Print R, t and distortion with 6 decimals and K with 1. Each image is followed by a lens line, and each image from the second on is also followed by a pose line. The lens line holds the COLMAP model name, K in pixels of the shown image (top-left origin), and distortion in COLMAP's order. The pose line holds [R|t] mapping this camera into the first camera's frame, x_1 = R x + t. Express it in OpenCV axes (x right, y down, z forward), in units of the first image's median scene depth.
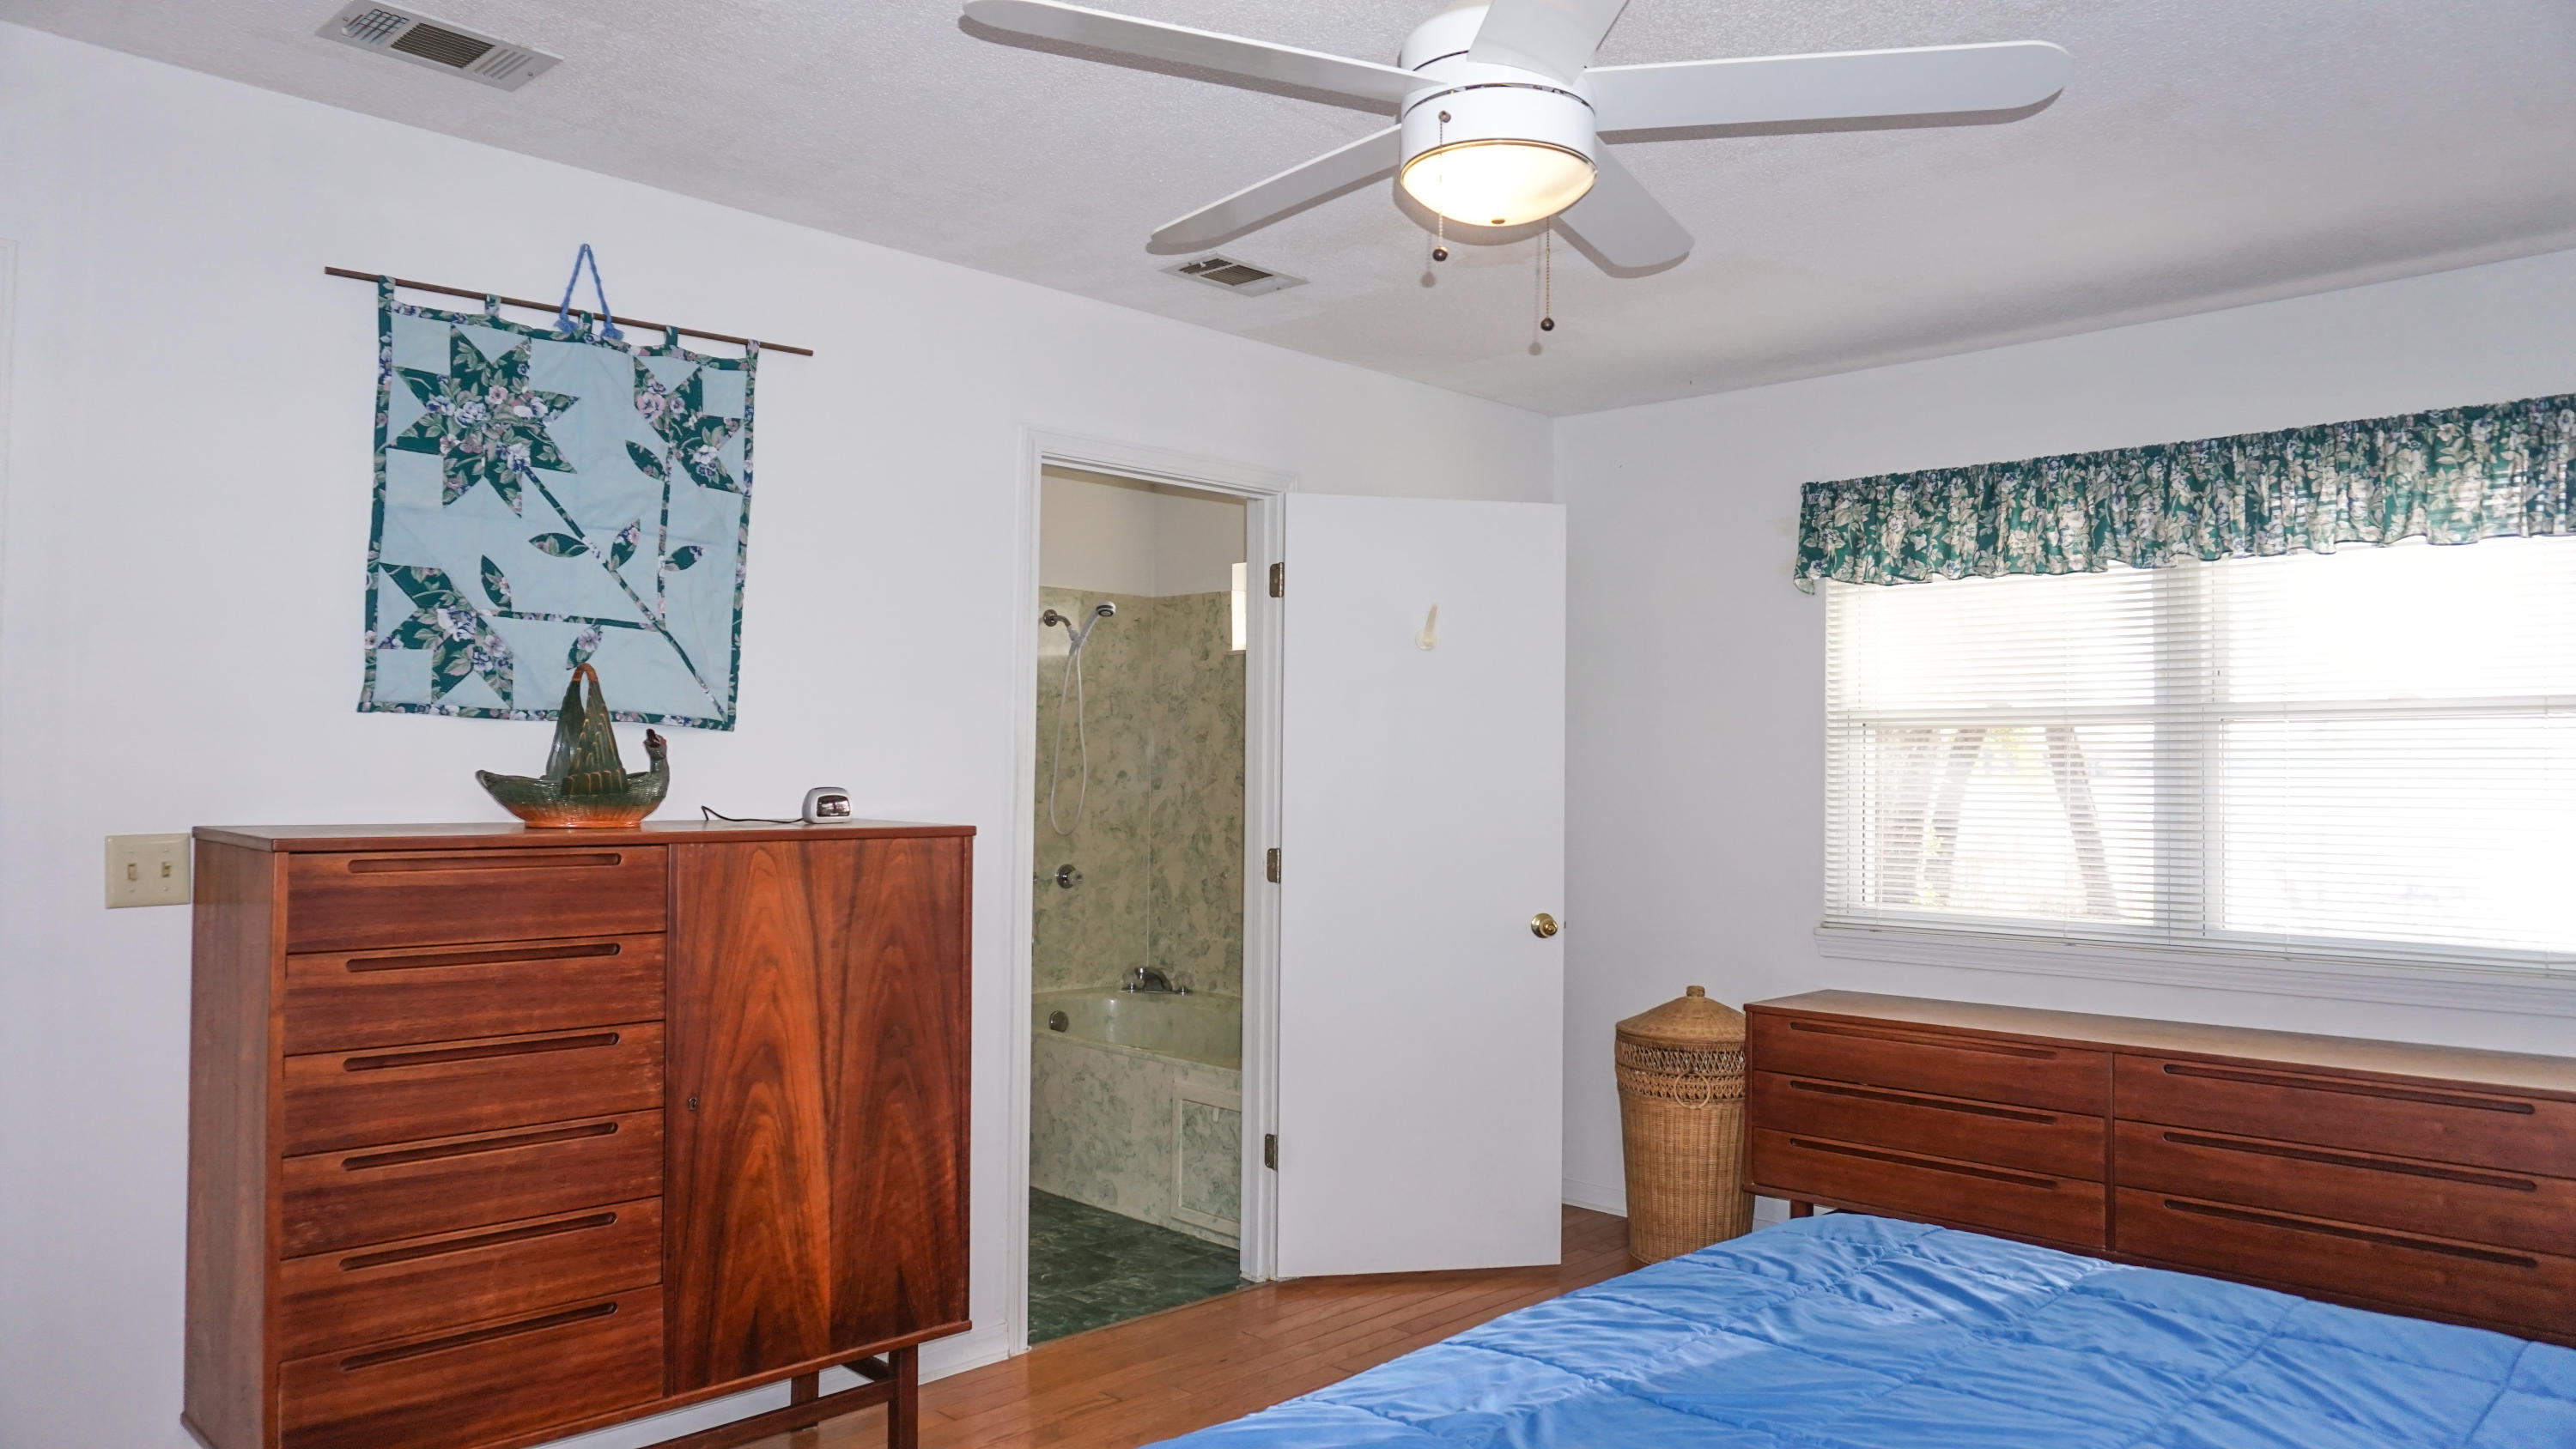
lens RADIAL K [[1700.3, 0, 1288.0], [0, 1700.3, 724.5], [0, 0, 1]] dist [-0.047072, 0.029880]
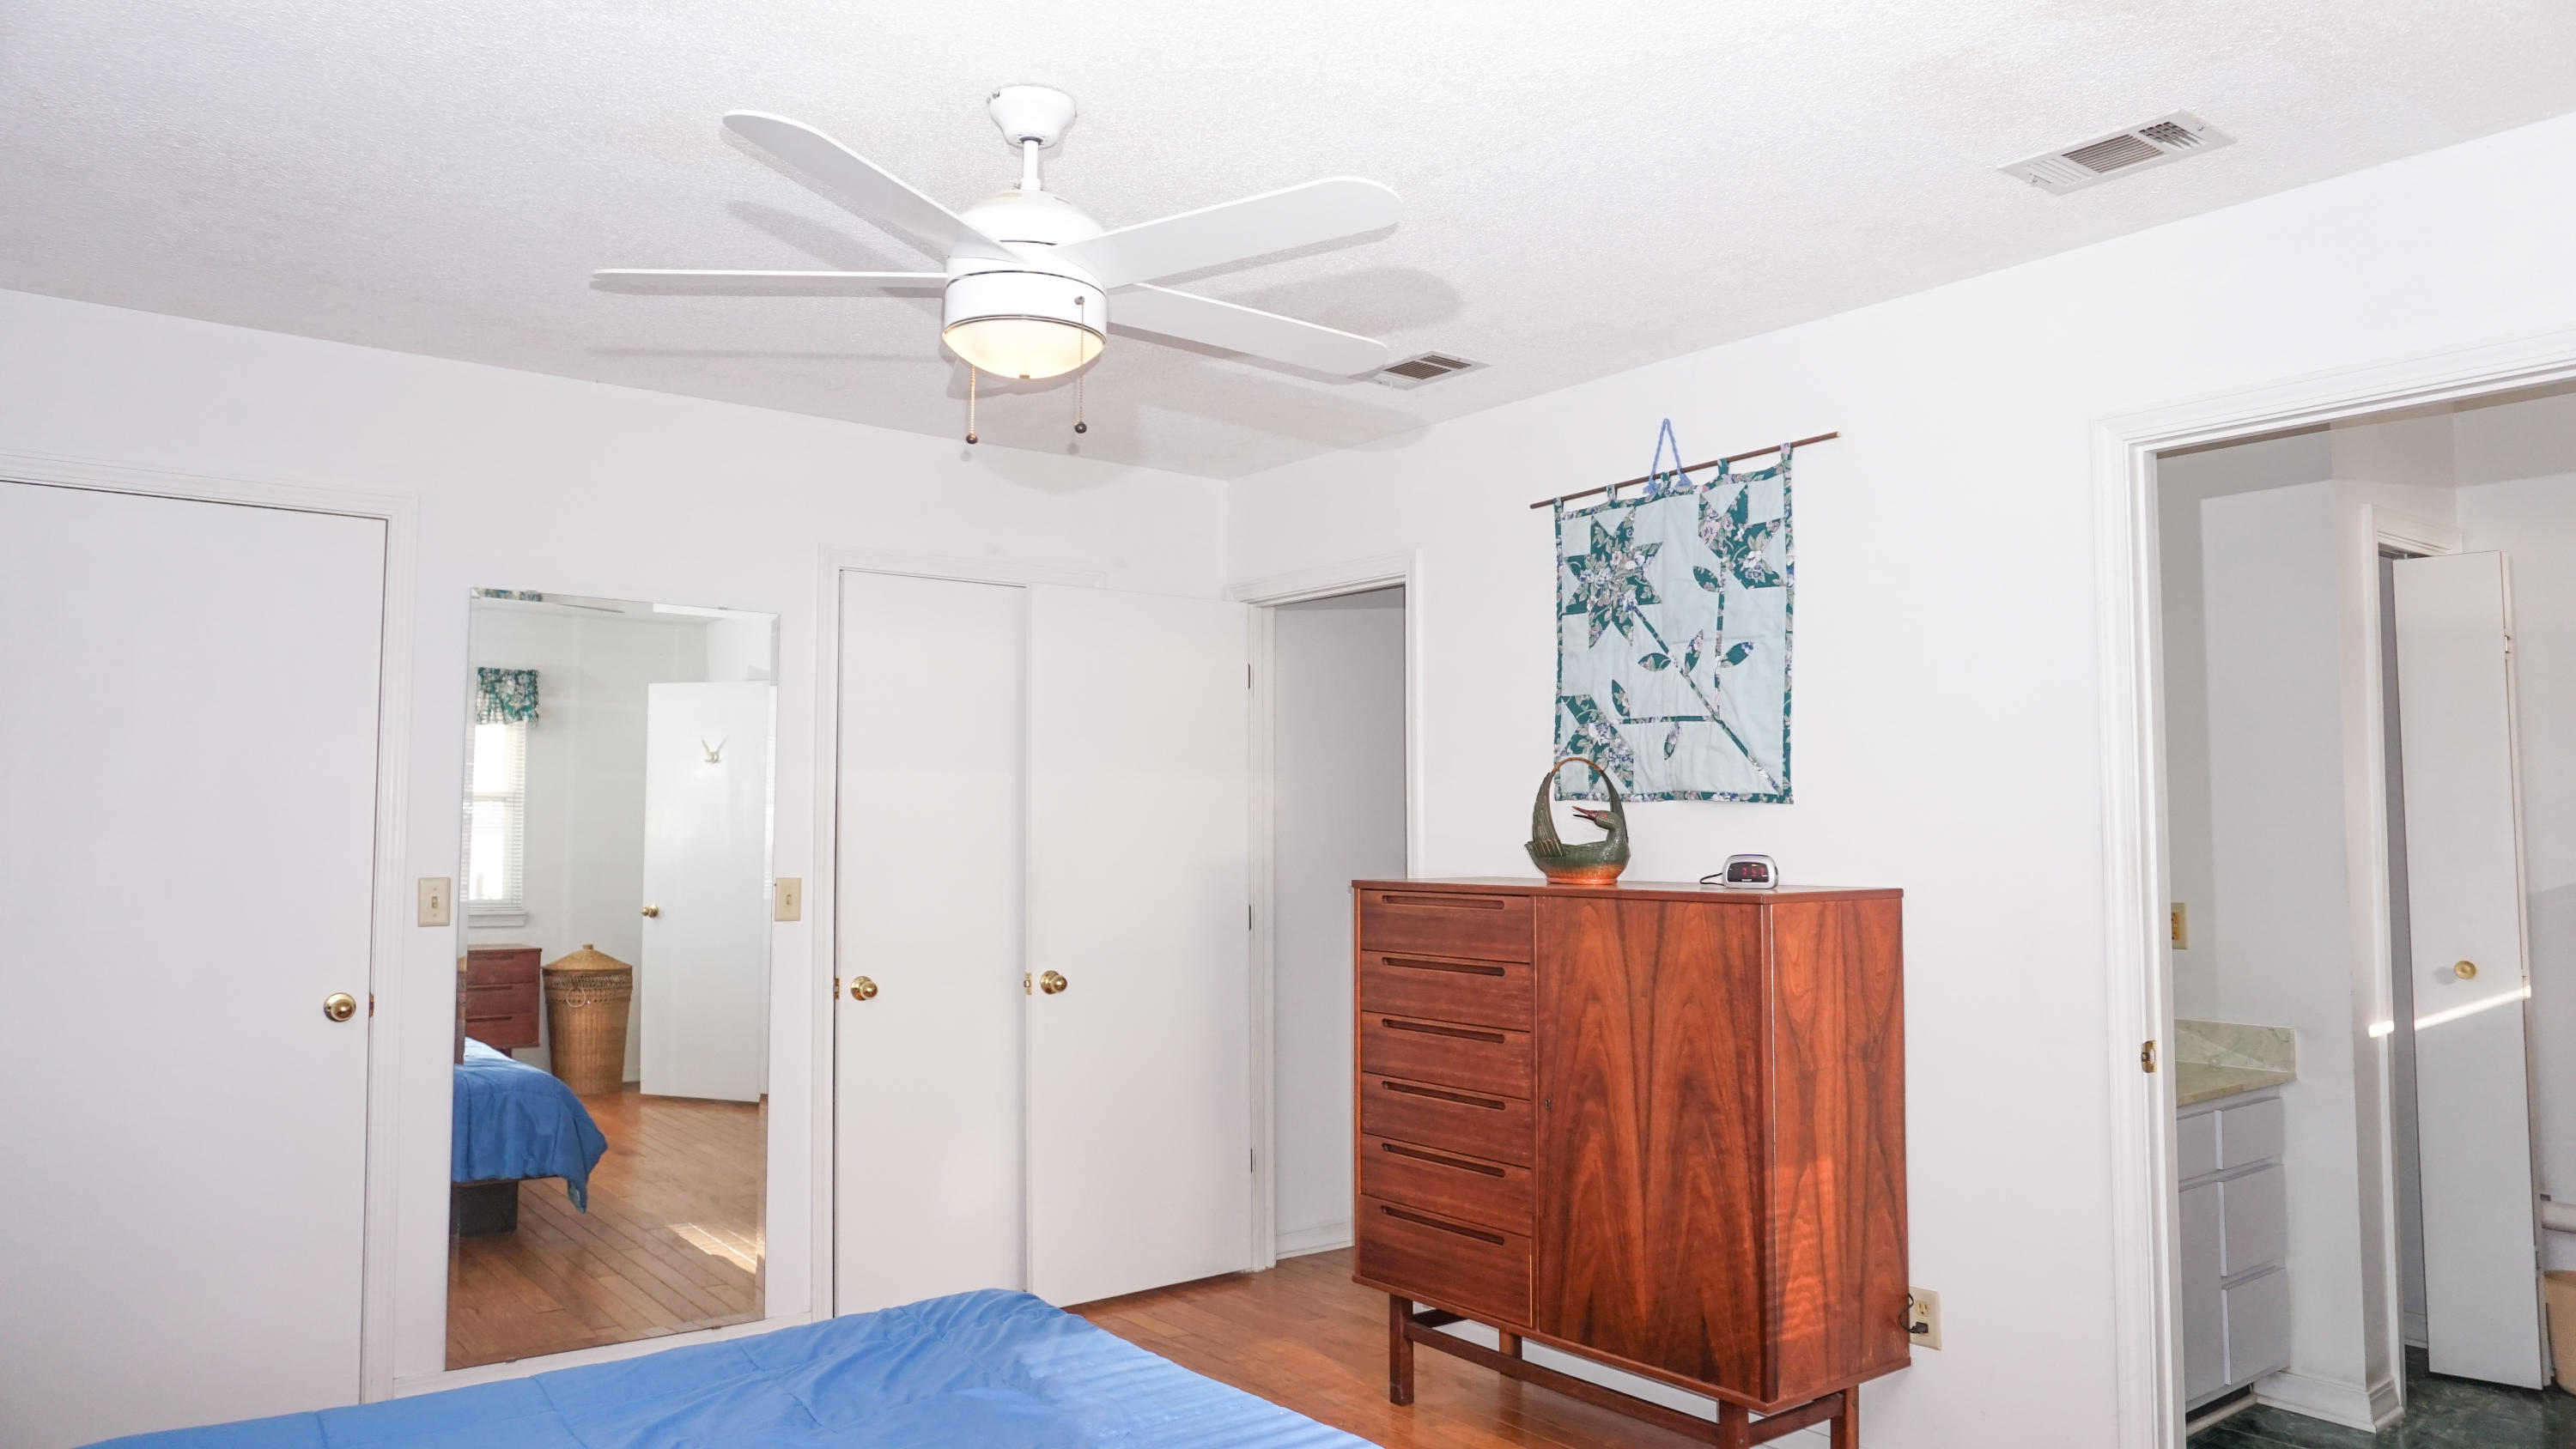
lens RADIAL K [[1700.3, 0, 1288.0], [0, 1700.3, 724.5], [0, 0, 1]] dist [-0.047072, 0.029880]
pose [[-0.128320, -0.076149, -0.988805, 0.863708], [0.020755, 0.996623, -0.079444, 0.035863], [0.991516, -0.030717, -0.126306, 0.892462]]
